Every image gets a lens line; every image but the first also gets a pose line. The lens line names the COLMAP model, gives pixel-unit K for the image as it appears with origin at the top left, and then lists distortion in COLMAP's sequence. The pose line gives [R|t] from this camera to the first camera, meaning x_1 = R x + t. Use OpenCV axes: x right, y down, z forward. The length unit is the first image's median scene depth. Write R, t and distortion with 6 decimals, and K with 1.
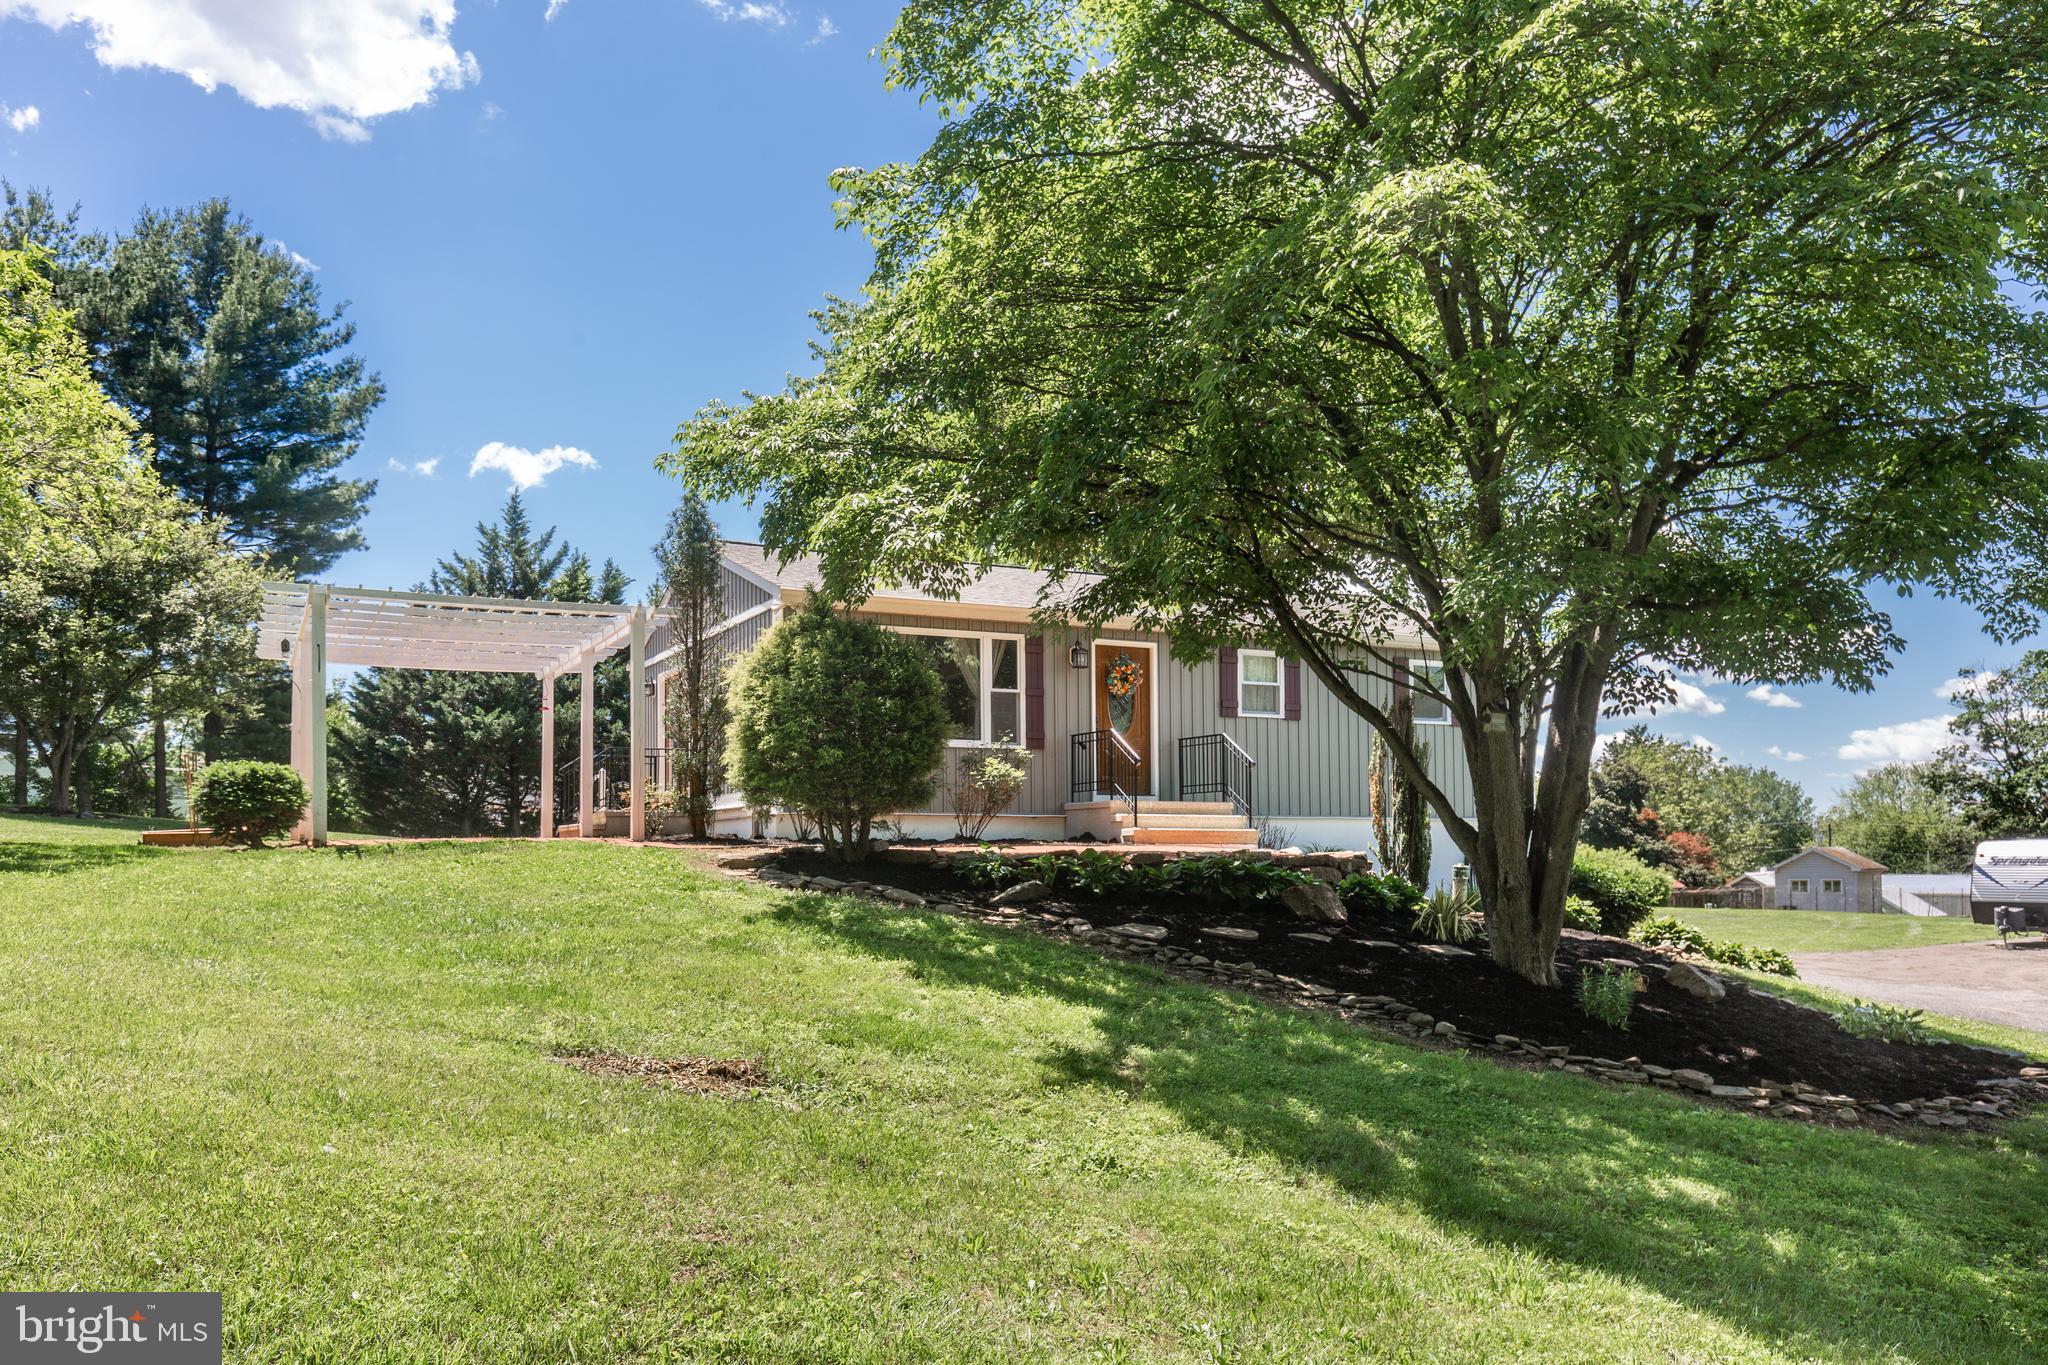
lens RADIAL K [[1543.0, 0, 1030.1], [0, 1543.0, 742.7], [0, 0, 1]] dist [0.003190, -0.002396]
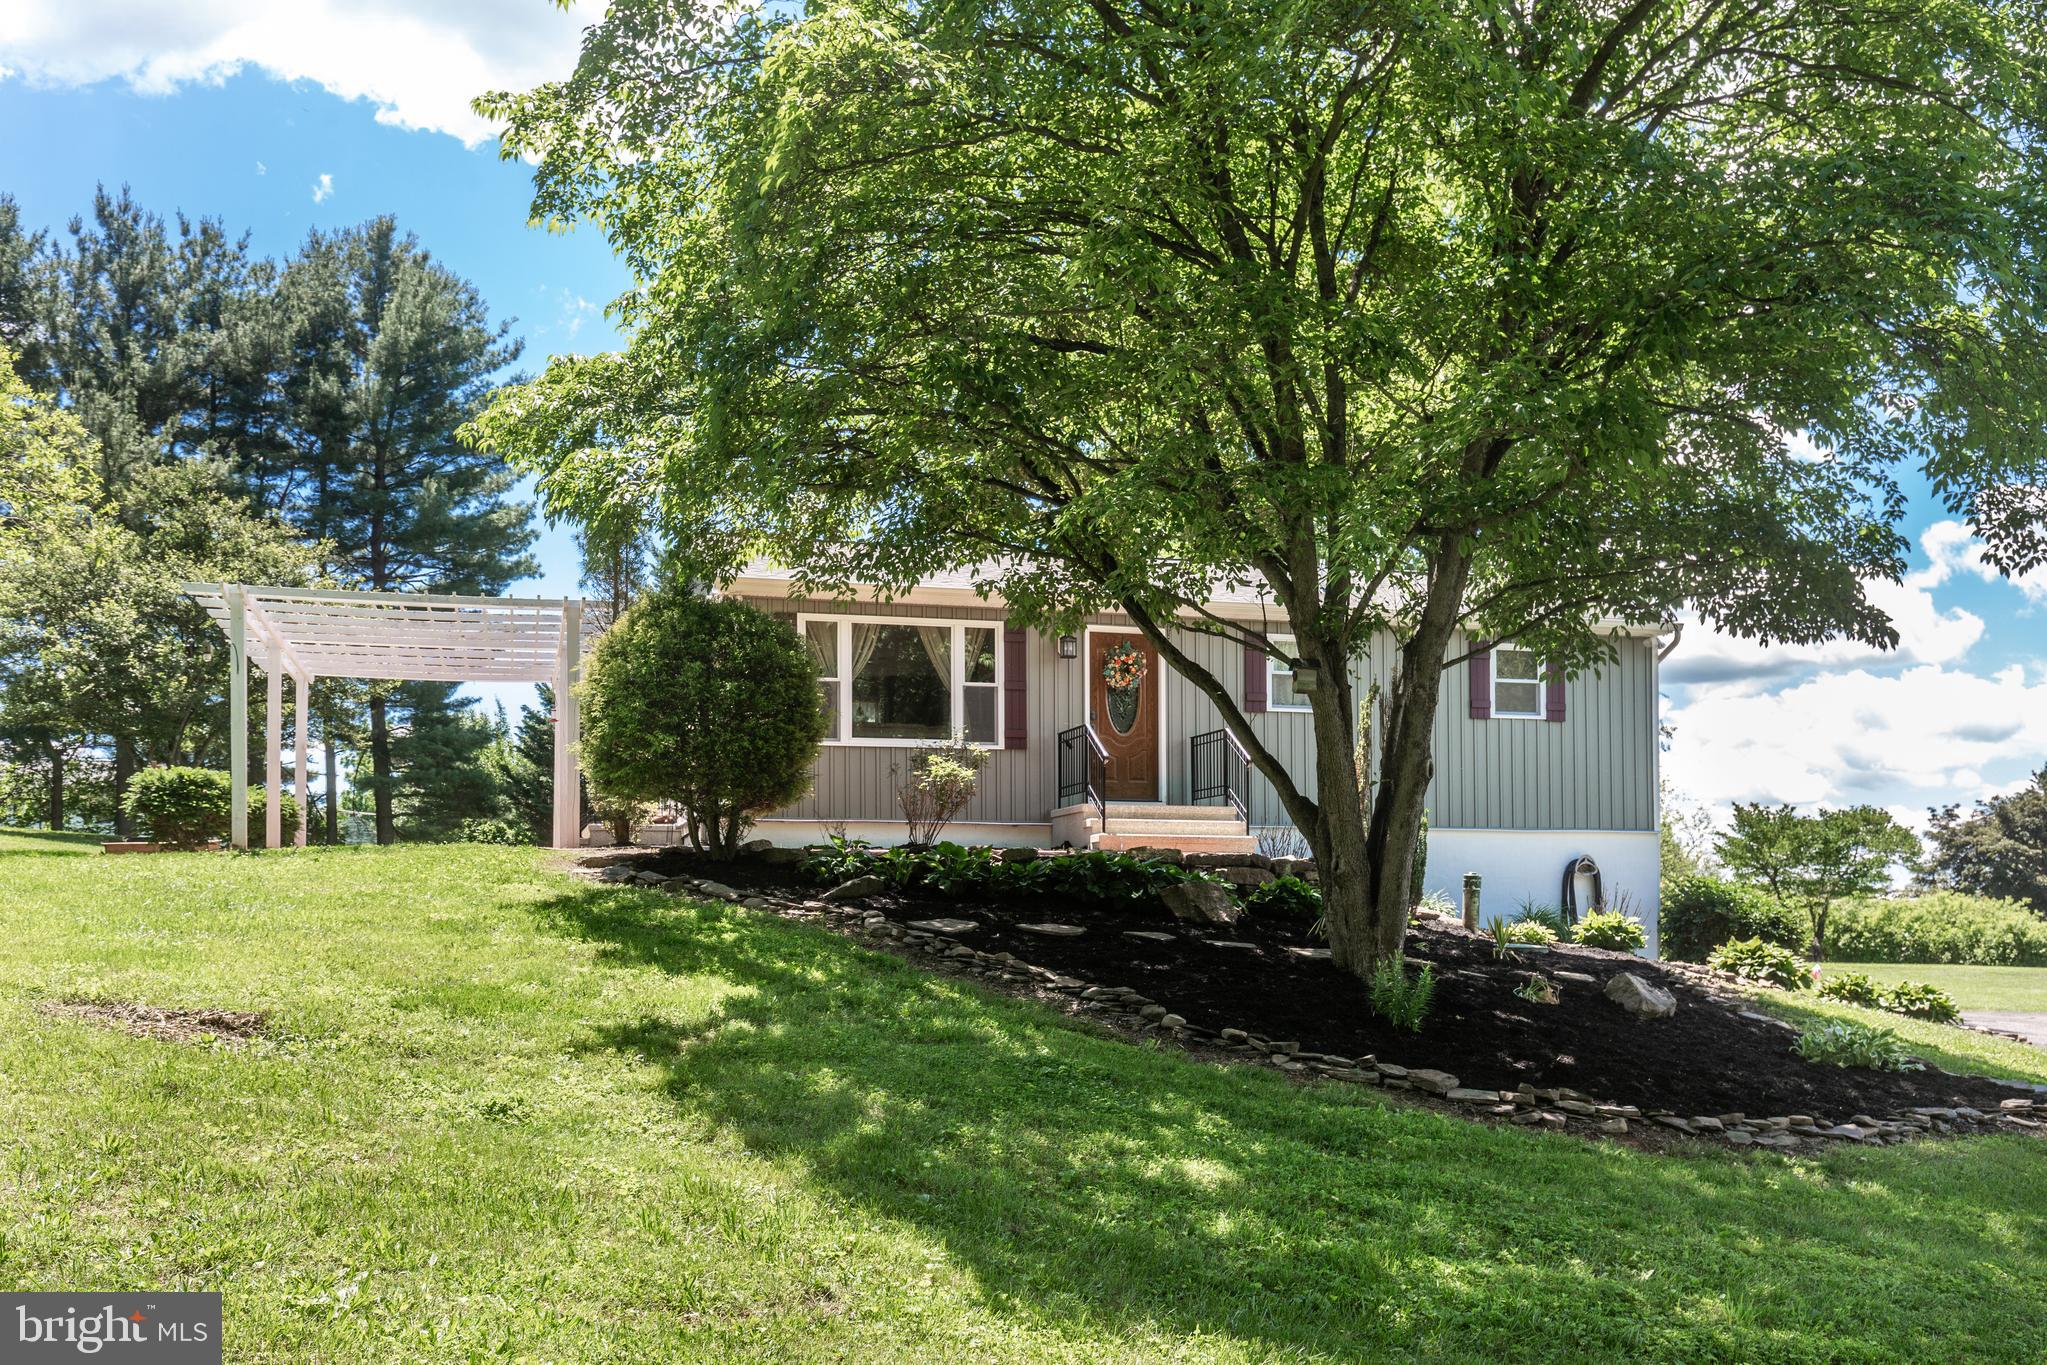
lens RADIAL K [[1747.8, 0, 1023.6], [0, 1747.8, 808.6], [0, 0, 1]] dist [0.005363, 0.000154]
pose [[0.981964, -0.008139, -0.188894, 0.193329], [0.010230, 0.999897, 0.010097, 0.027552], [0.188792, -0.011848, 0.981946, 0.005557]]
